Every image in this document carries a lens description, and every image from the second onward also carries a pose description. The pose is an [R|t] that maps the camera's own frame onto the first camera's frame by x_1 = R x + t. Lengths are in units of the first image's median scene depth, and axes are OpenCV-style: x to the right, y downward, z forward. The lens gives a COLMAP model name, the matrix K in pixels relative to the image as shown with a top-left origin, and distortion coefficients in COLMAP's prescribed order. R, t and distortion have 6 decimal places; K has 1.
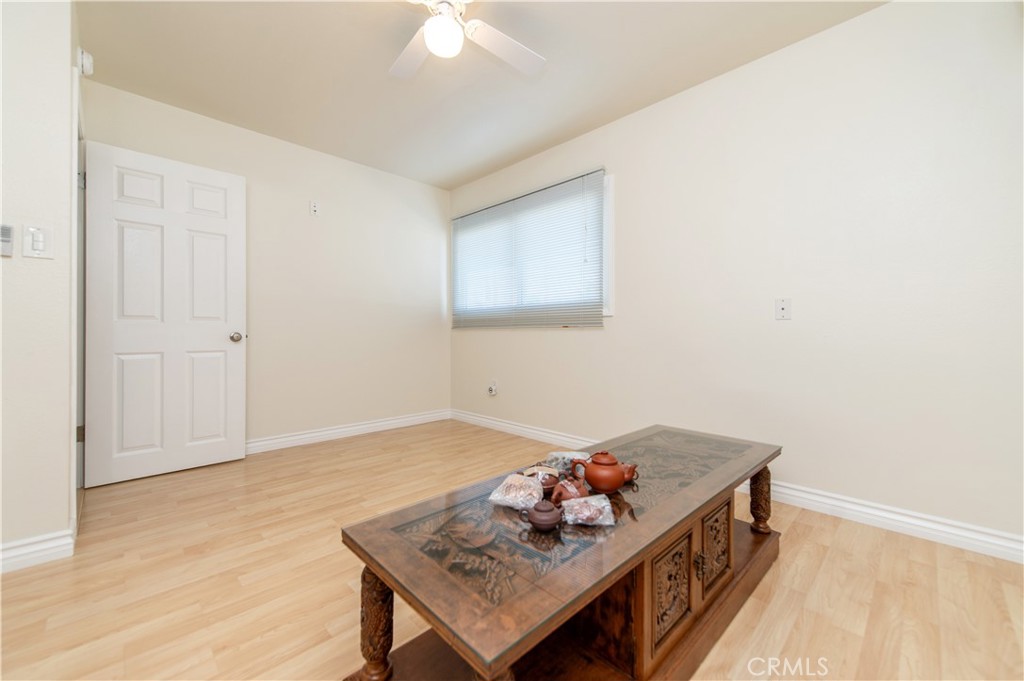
lens RADIAL K [[407.0, 0, 510.8], [0, 407.0, 329.0], [0, 0, 1]] dist [0.031093, -0.000099]
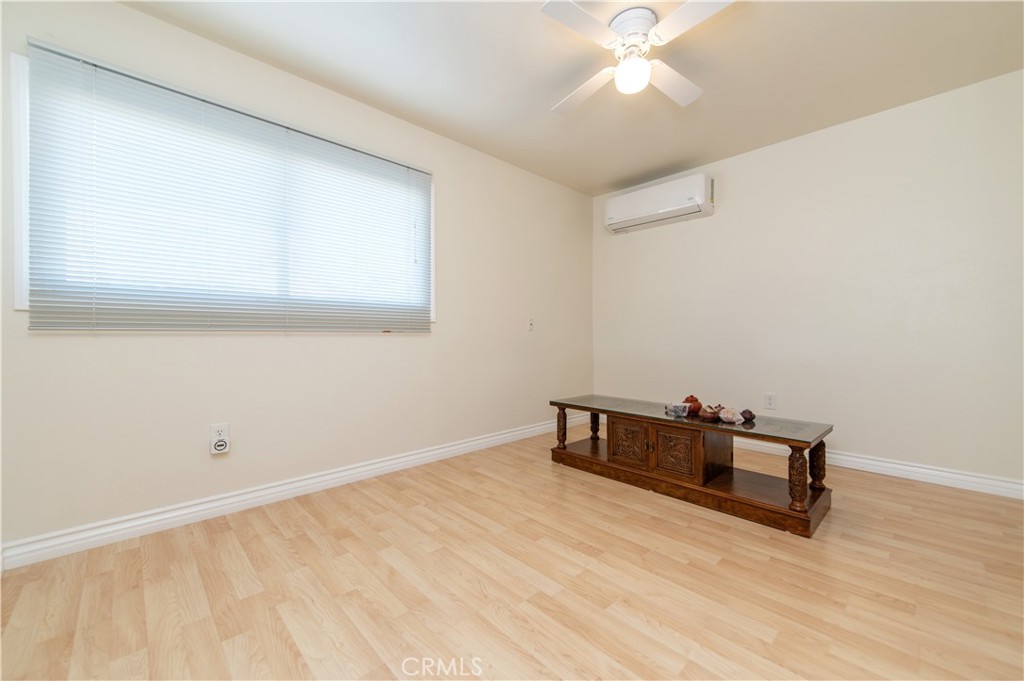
lens RADIAL K [[405.0, 0, 512.0], [0, 405.0, 340.5], [0, 0, 1]] dist [0.008240, -0.000084]
pose [[0.005260, -0.005067, 0.999973, -0.761326], [-0.005377, 0.999973, 0.005095, 0.007956], [-0.999972, -0.005404, 0.005232, 0.793280]]
